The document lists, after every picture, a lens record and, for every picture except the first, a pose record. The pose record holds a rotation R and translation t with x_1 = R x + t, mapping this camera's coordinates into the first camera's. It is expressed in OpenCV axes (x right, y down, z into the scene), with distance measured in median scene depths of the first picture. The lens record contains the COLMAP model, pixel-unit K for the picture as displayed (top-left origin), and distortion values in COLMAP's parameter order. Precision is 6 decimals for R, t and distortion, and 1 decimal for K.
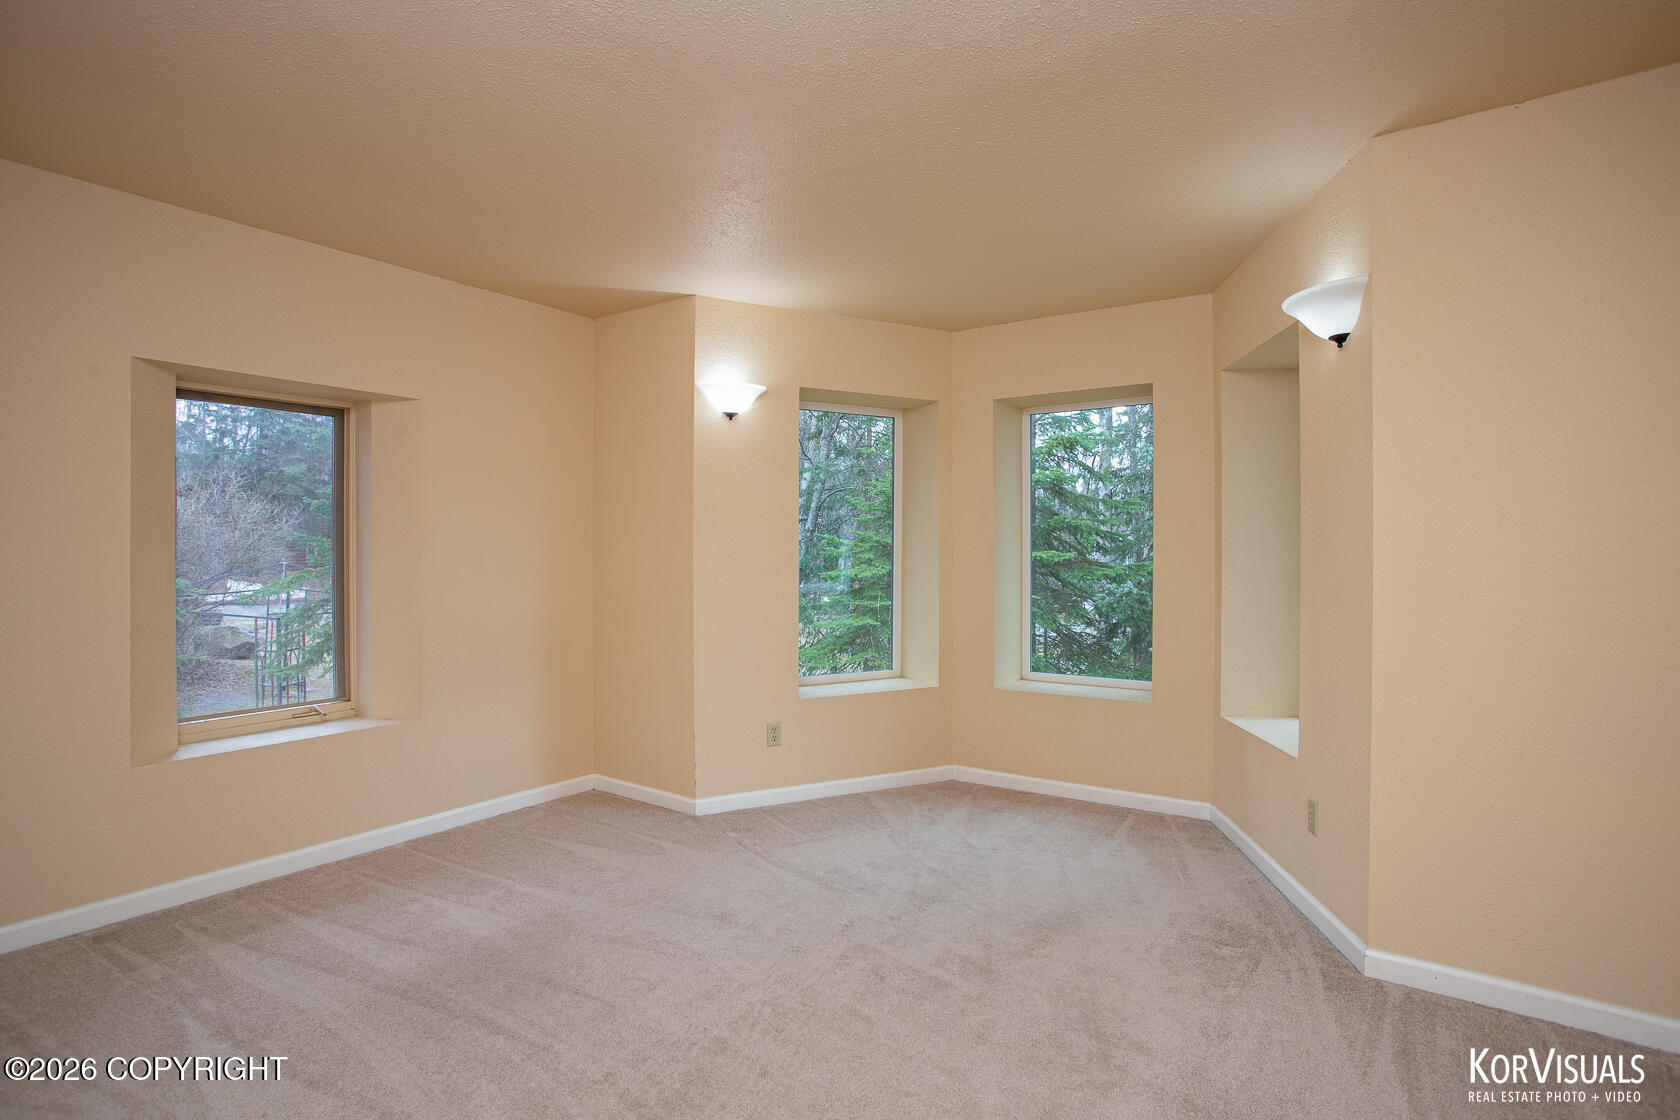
lens RADIAL K [[822.3, 0, 836.3], [0, 822.3, 554.1], [0, 0, 1]] dist [-0.064648, 0.026538]
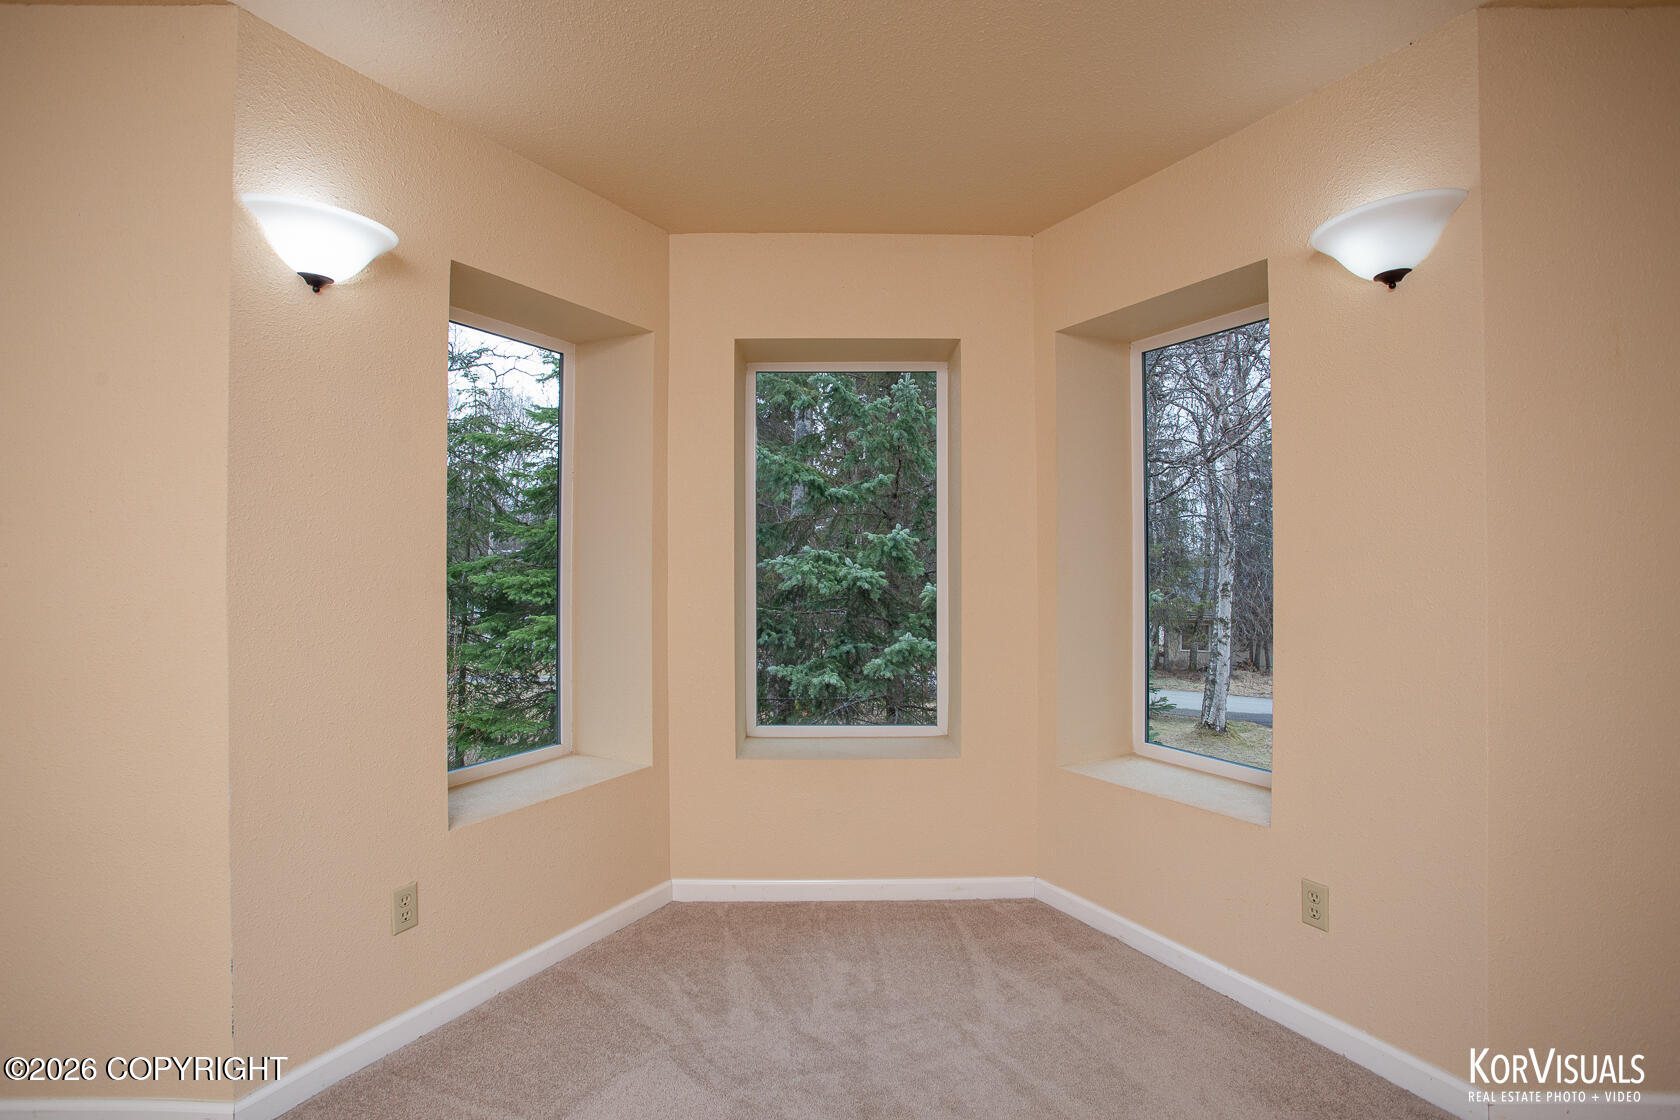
lens RADIAL K [[822.3, 0, 836.3], [0, 822.3, 554.1], [0, 0, 1]] dist [-0.064648, 0.026538]
pose [[0.819557, 0.004979, 0.572975, -0.075000], [0.000437, 0.999957, -0.009315, -0.000576], [-0.572997, 0.007884, 0.819520, 0.218344]]
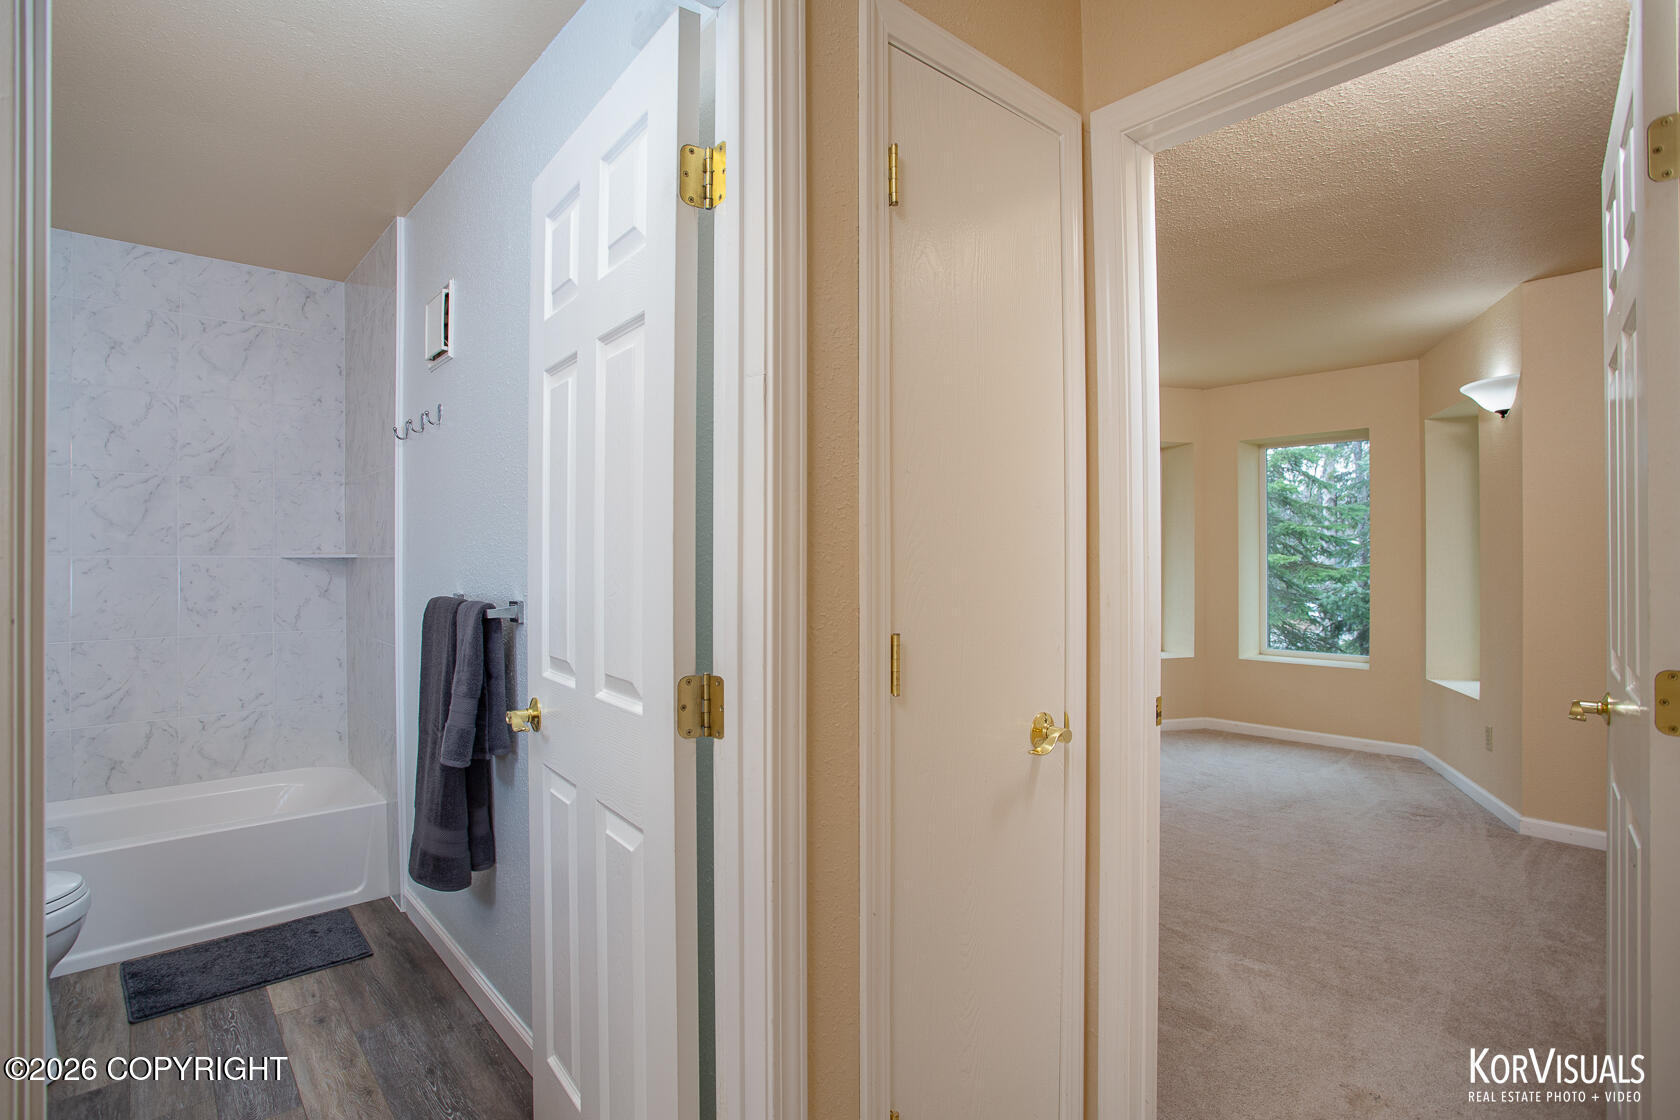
lens RADIAL K [[822.3, 0, 836.3], [0, 822.3, 554.1], [0, 0, 1]] dist [-0.064648, 0.026538]
pose [[0.973401, -0.003179, -0.229087, -0.076304], [0.002134, 0.999986, -0.004811, -0.000250], [0.229099, 0.004195, 0.973394, -0.228676]]
